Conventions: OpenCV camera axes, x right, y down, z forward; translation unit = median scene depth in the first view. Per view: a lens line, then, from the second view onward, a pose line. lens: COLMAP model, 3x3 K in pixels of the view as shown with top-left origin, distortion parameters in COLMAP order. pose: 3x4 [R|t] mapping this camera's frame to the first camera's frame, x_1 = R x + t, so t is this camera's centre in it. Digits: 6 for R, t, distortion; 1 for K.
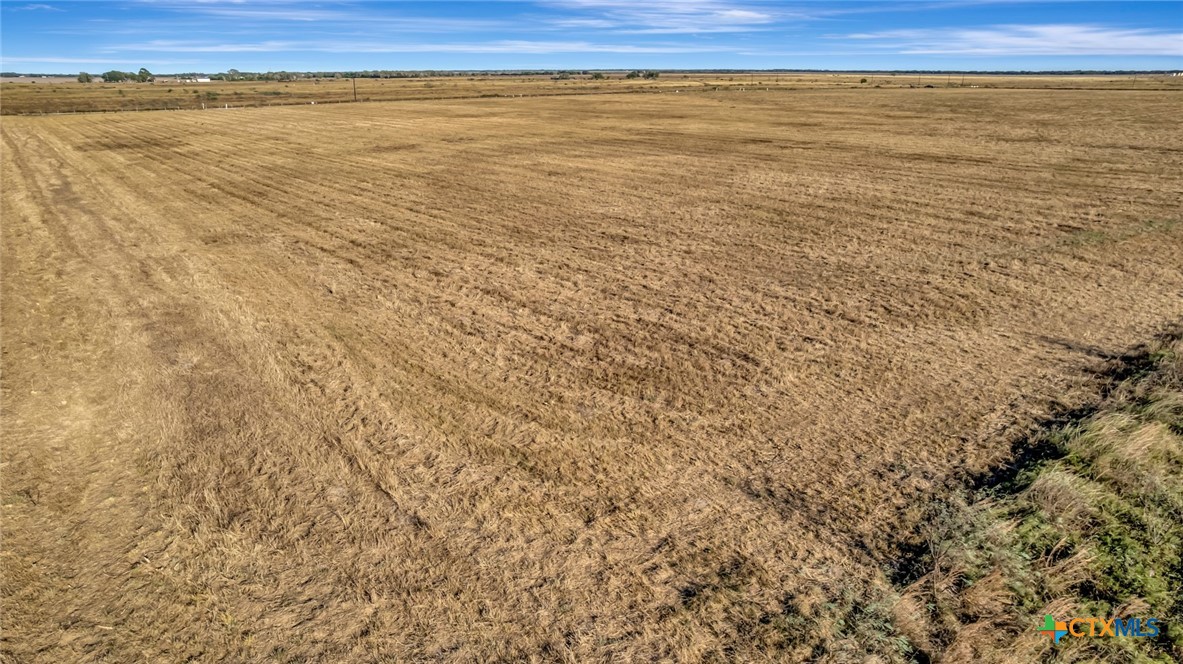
lens RADIAL K [[772.8, 0, 599.0], [0, 772.8, 335.7], [0, 0, 1]] dist [-0.083767, 0.081717]
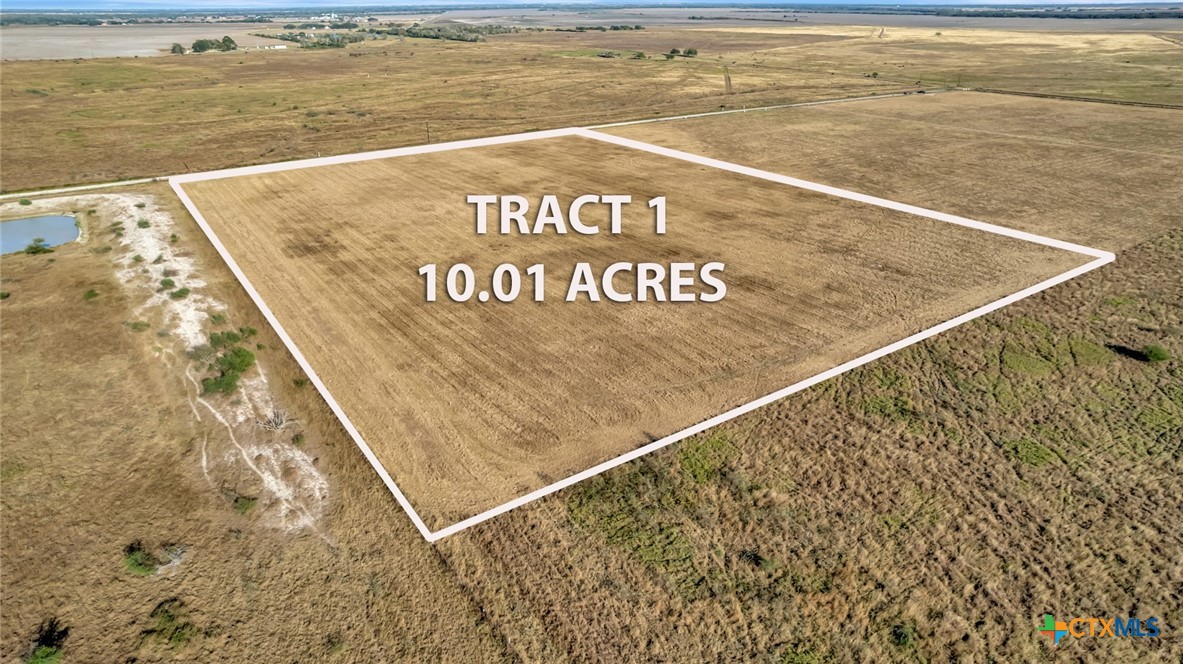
lens RADIAL K [[772.8, 0, 599.0], [0, 772.8, 335.7], [0, 0, 1]] dist [-0.083767, 0.081717]
pose [[0.997114, 0.018580, -0.073613, 0.737756], [-0.012514, 0.996551, 0.082035, -0.884624], [0.074883, -0.080877, 0.993907, -3.096103]]
